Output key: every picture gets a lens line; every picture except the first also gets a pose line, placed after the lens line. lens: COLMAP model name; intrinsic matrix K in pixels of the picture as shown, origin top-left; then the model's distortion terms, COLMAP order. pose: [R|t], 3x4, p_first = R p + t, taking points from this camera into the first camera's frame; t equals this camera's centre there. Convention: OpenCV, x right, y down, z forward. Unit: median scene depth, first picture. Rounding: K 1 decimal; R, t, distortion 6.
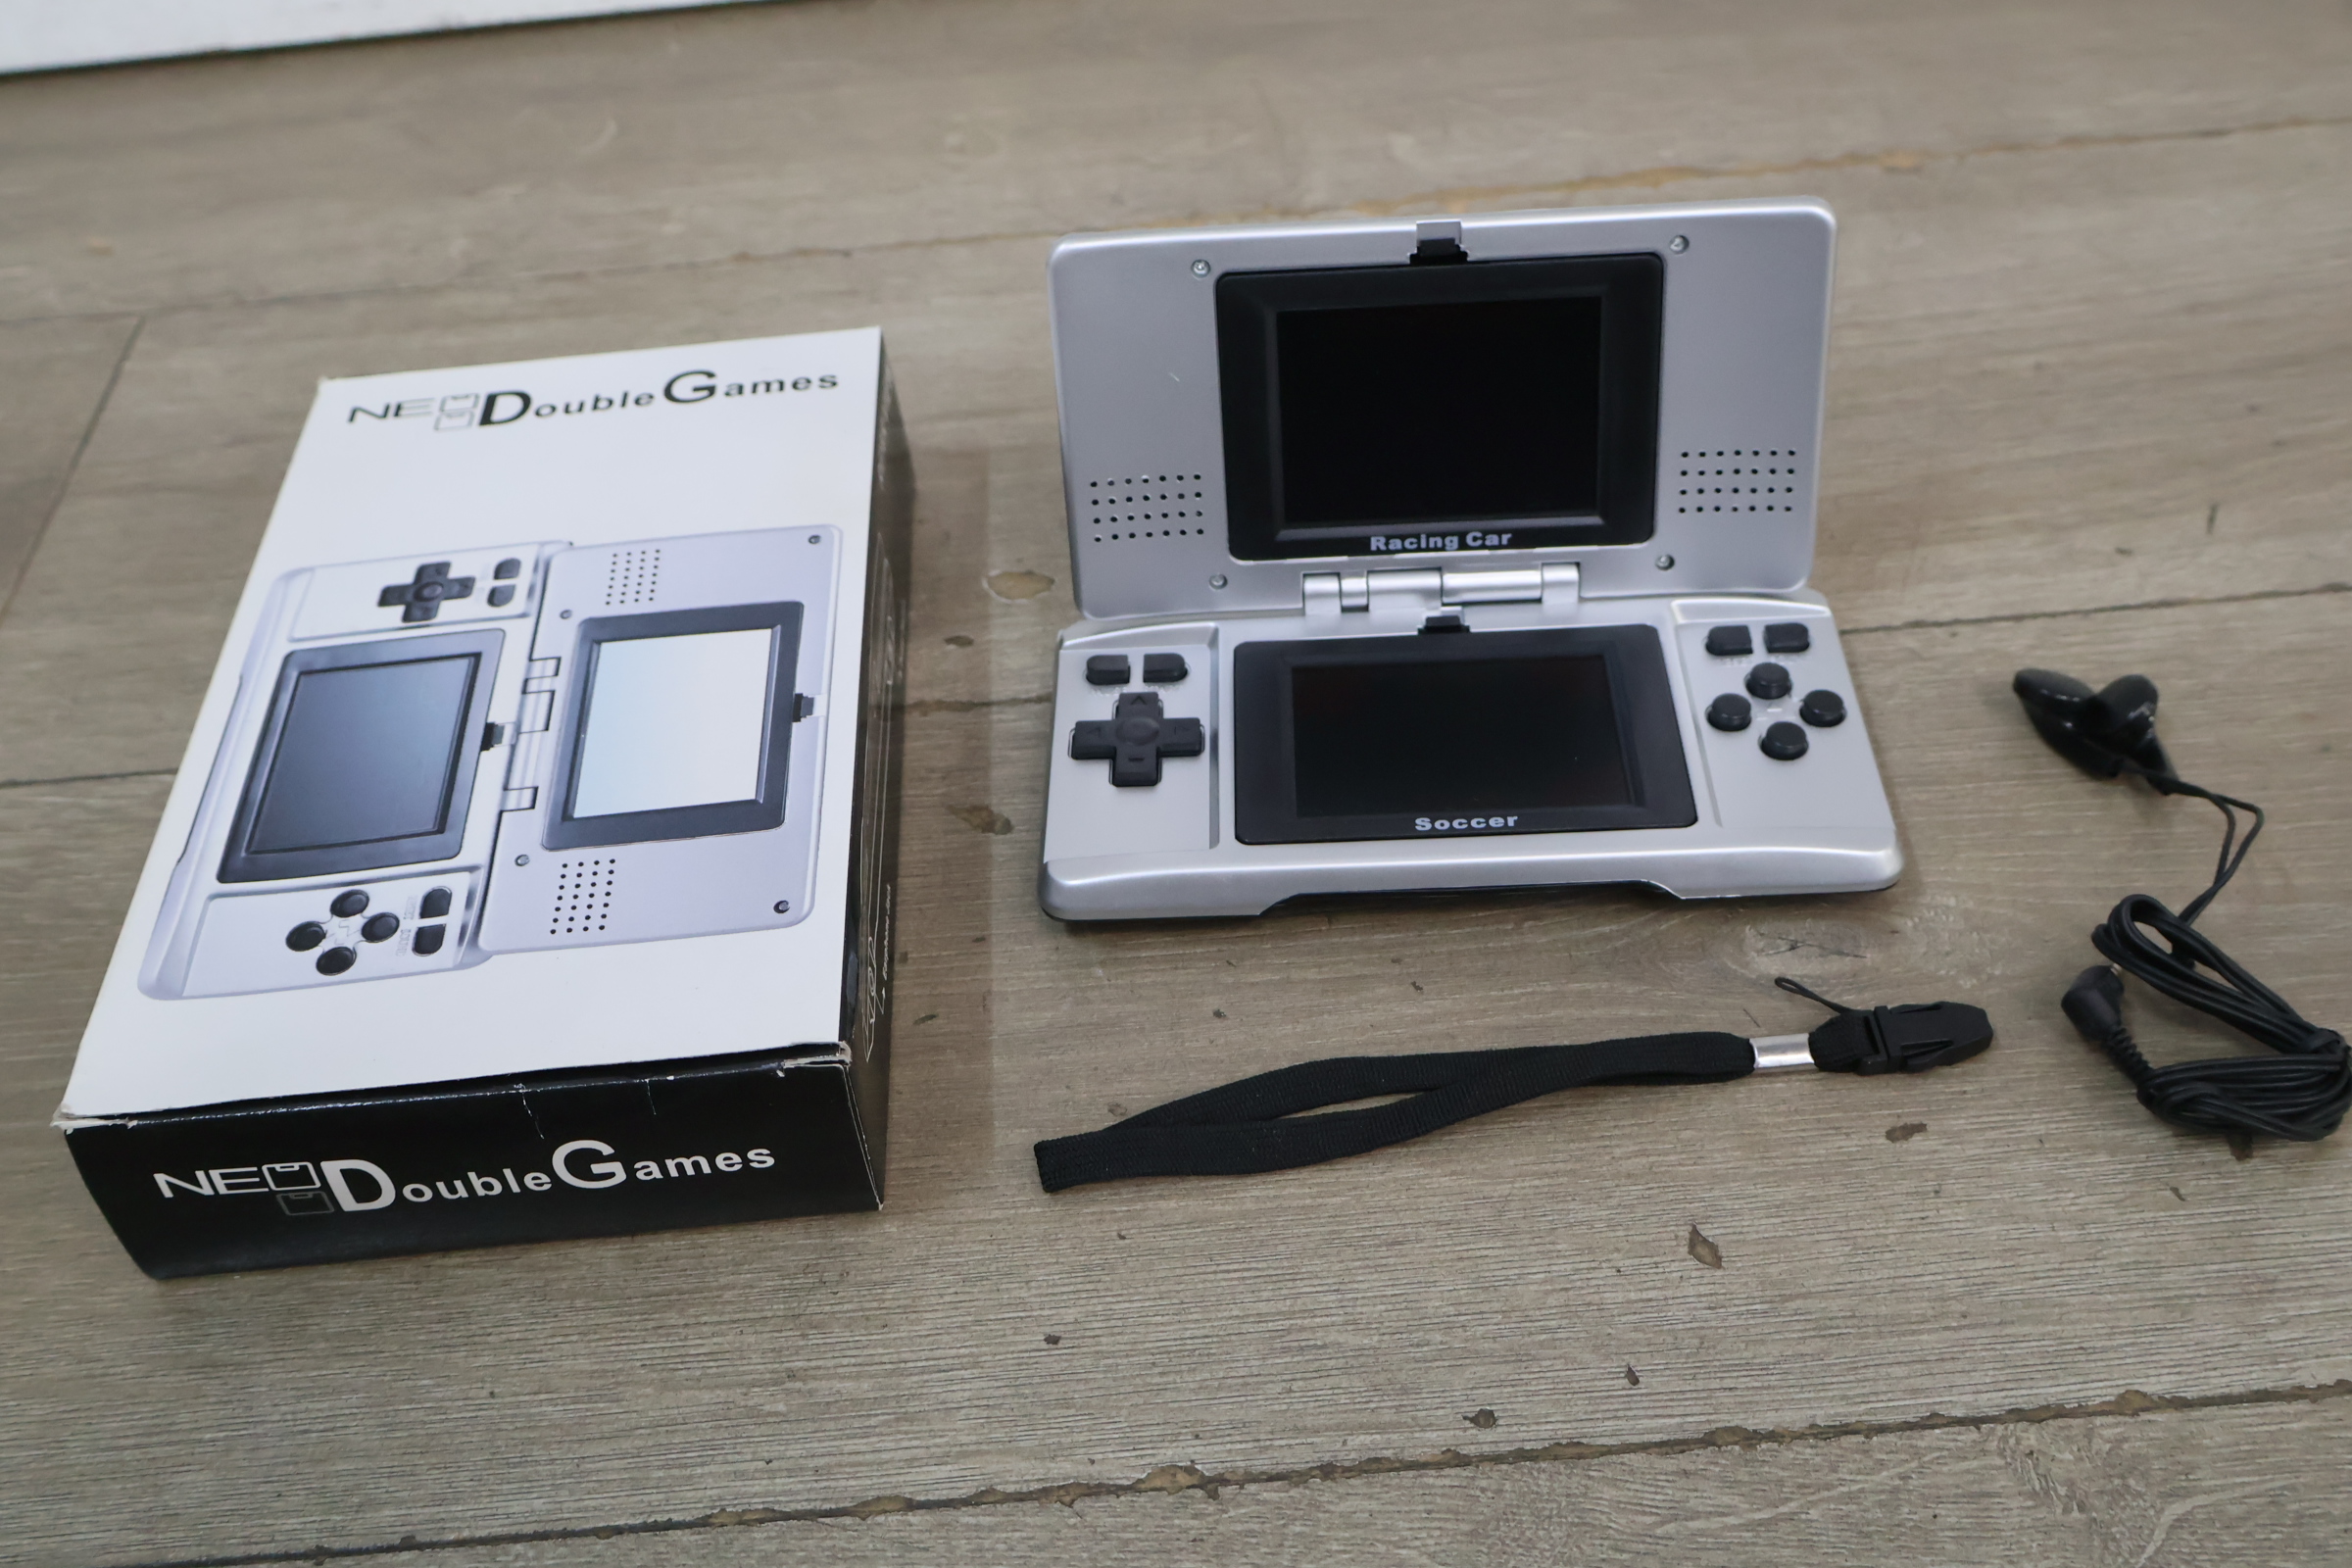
lens RADIAL K [[2514.8, 0, 1177.7], [0, 2514.8, 768.1], [0, 0, 1]] dist [0.004022, 0.000000]
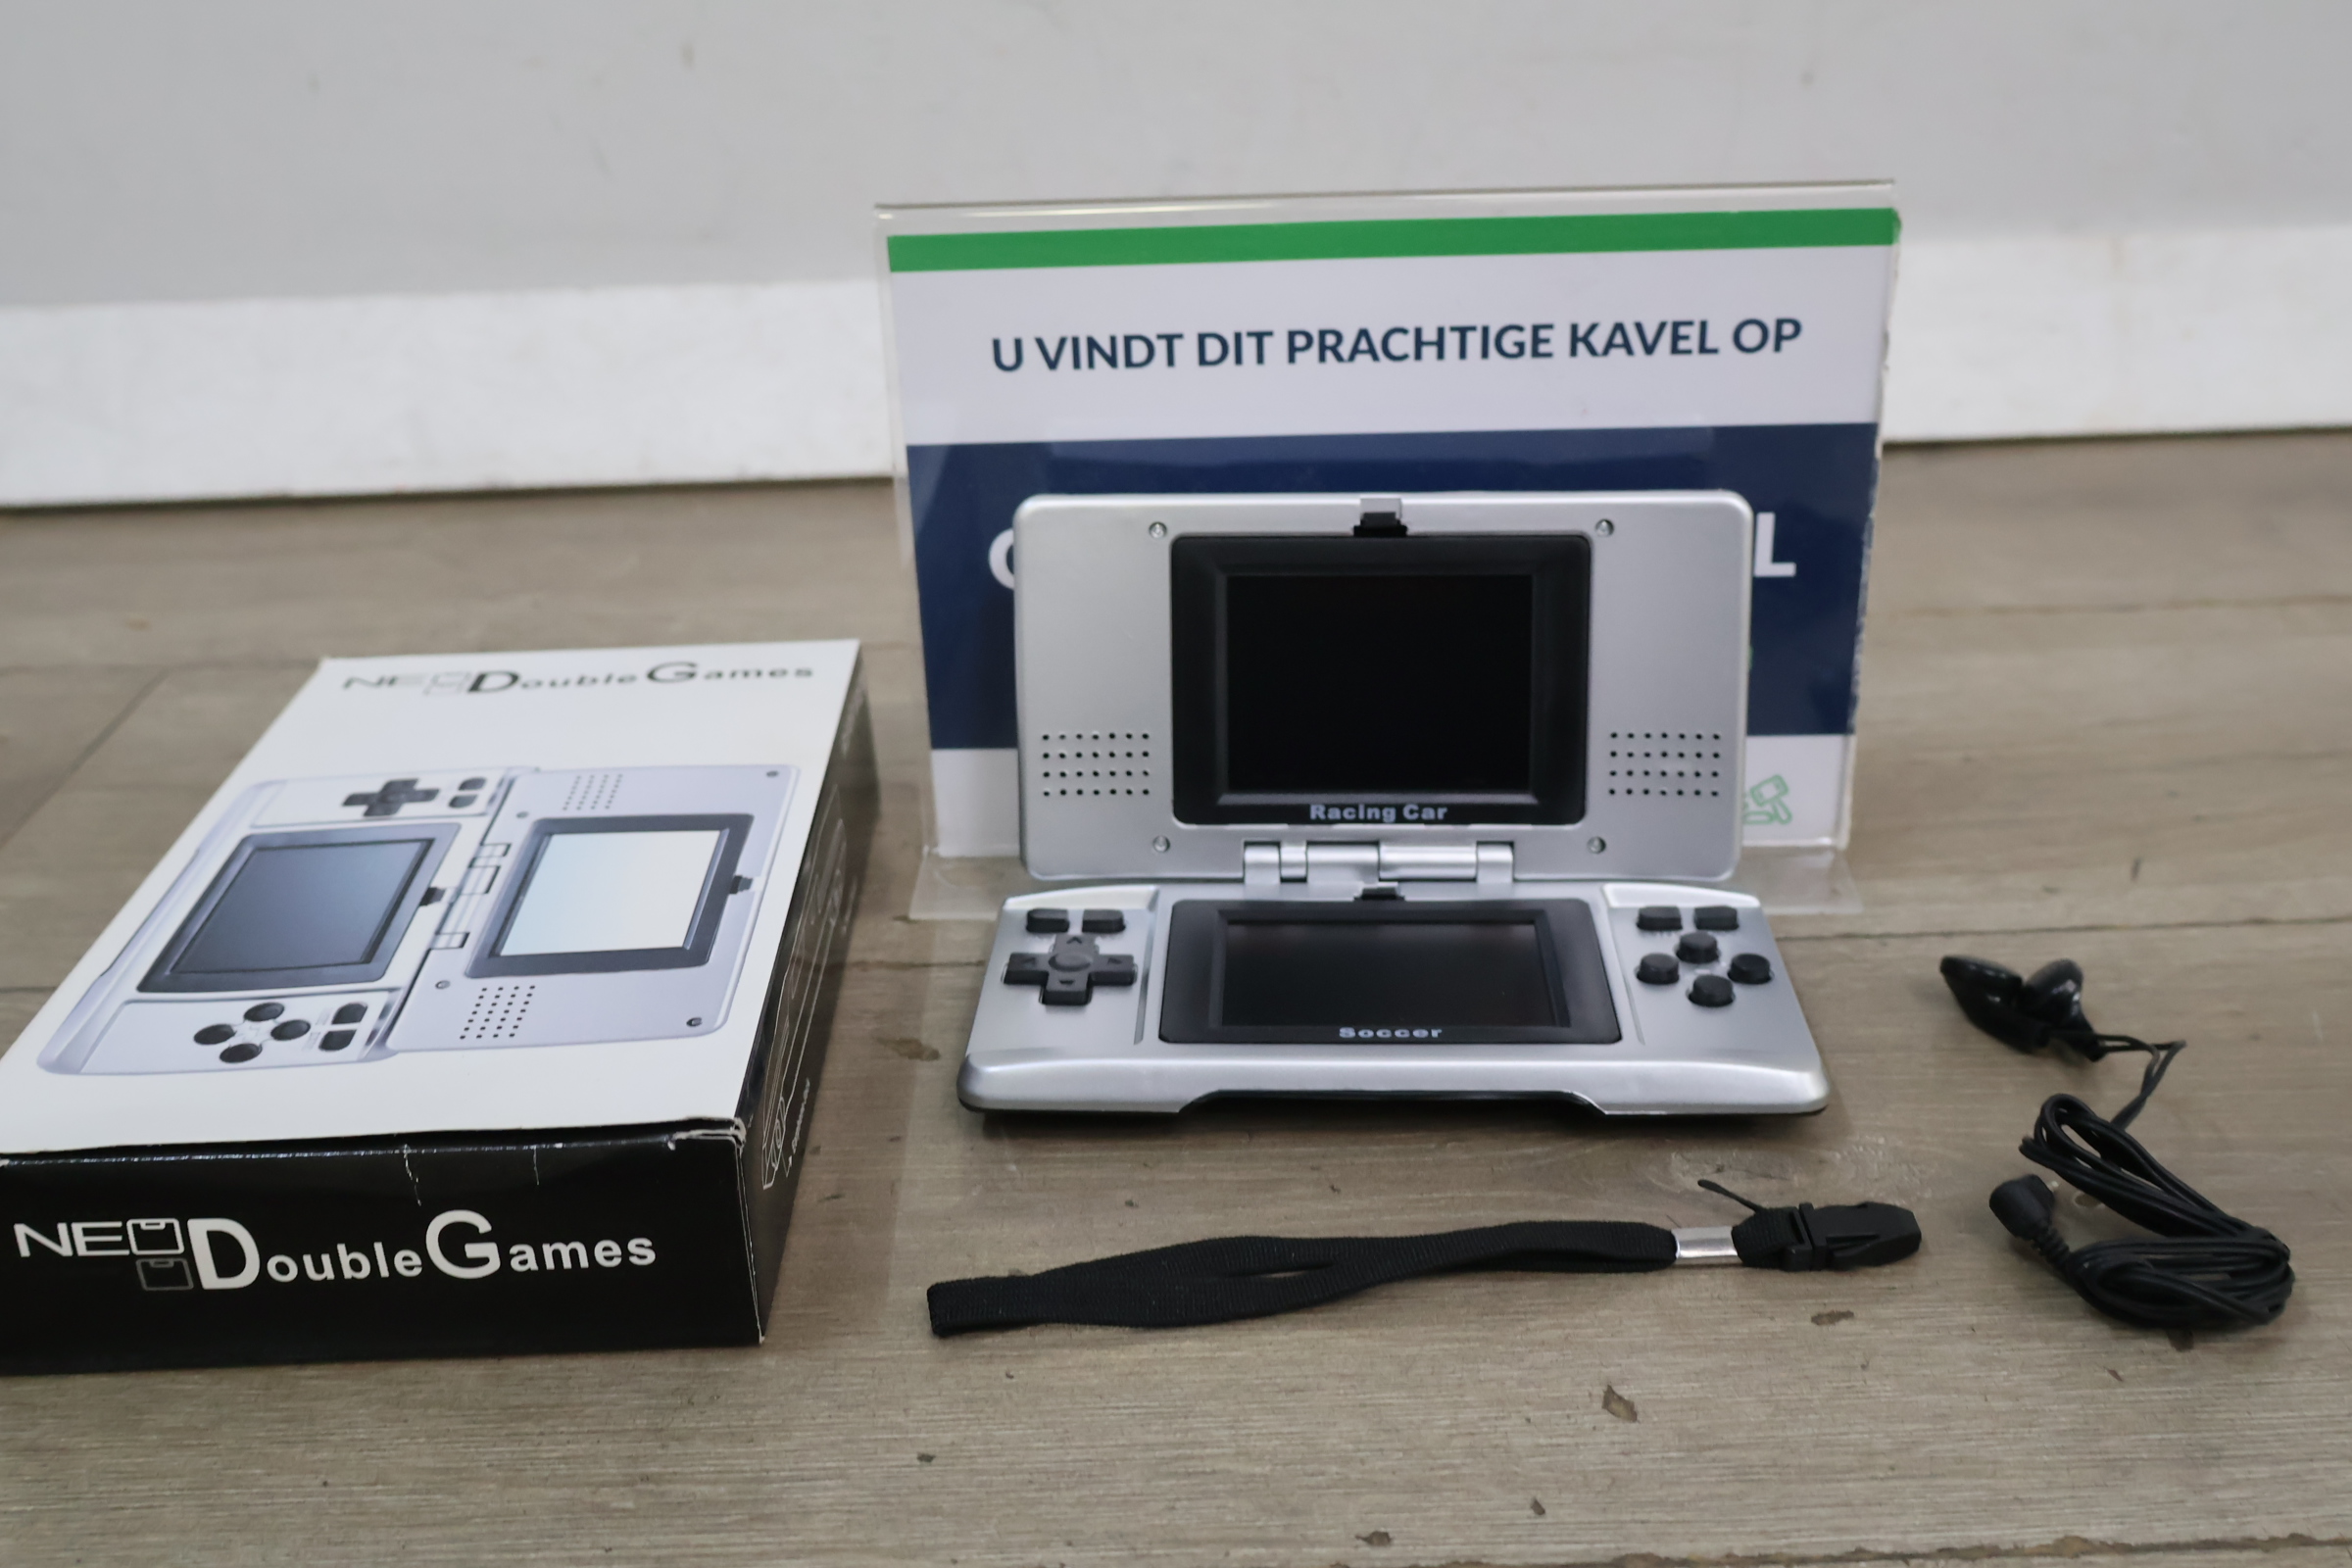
lens RADIAL K [[2514.8, 0, 1177.8], [0, 2514.8, 747.4], [0, 0, 1]] dist [0.004022, 0.000000]
pose [[0.998565, 0.051977, -0.012859, 0.035630], [-0.053334, 0.944247, -0.324889, 0.231459], [-0.004745, 0.325109, 0.945665, 0.018533]]
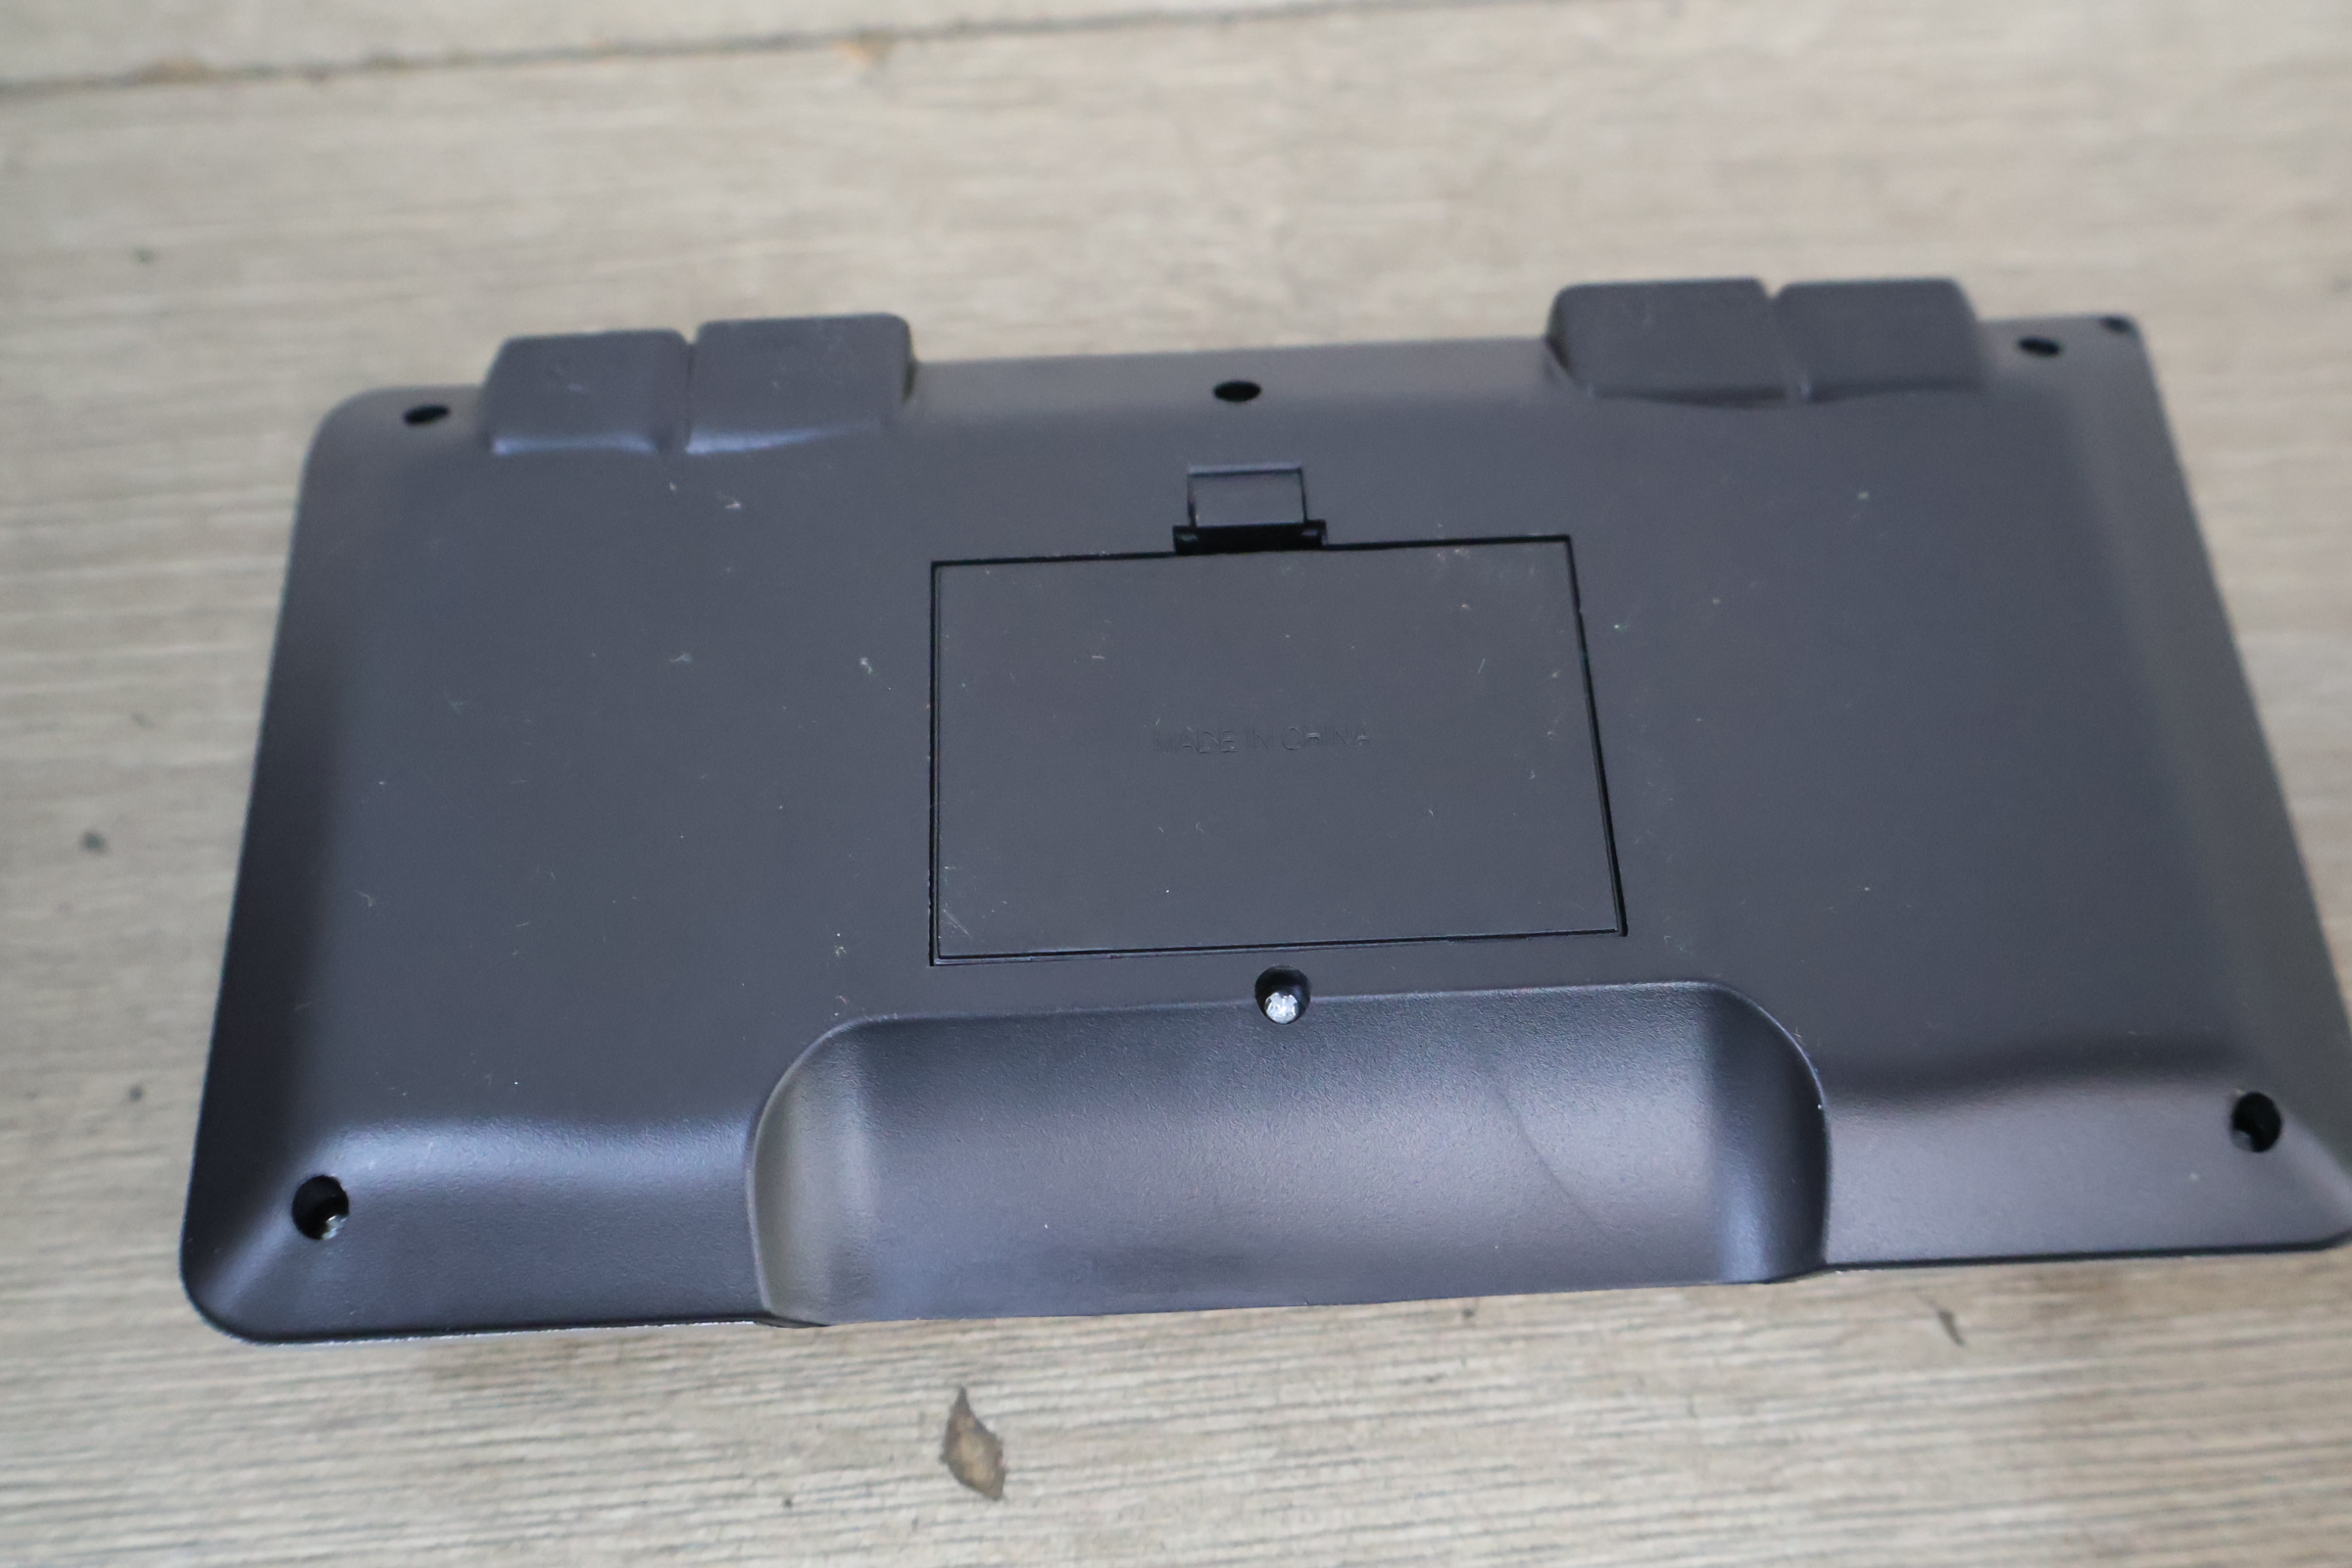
lens RADIAL K [[2514.8, 0, 1178.7], [0, 2514.8, 779.3], [0, 0, 1]] dist [0.004022, 0.000000]
pose [[0.997458, 0.002074, 0.071229, 0.180489], [-0.024784, 0.947269, 0.319481, -0.071007], [-0.066811, -0.320434, 0.944912, 0.493825]]
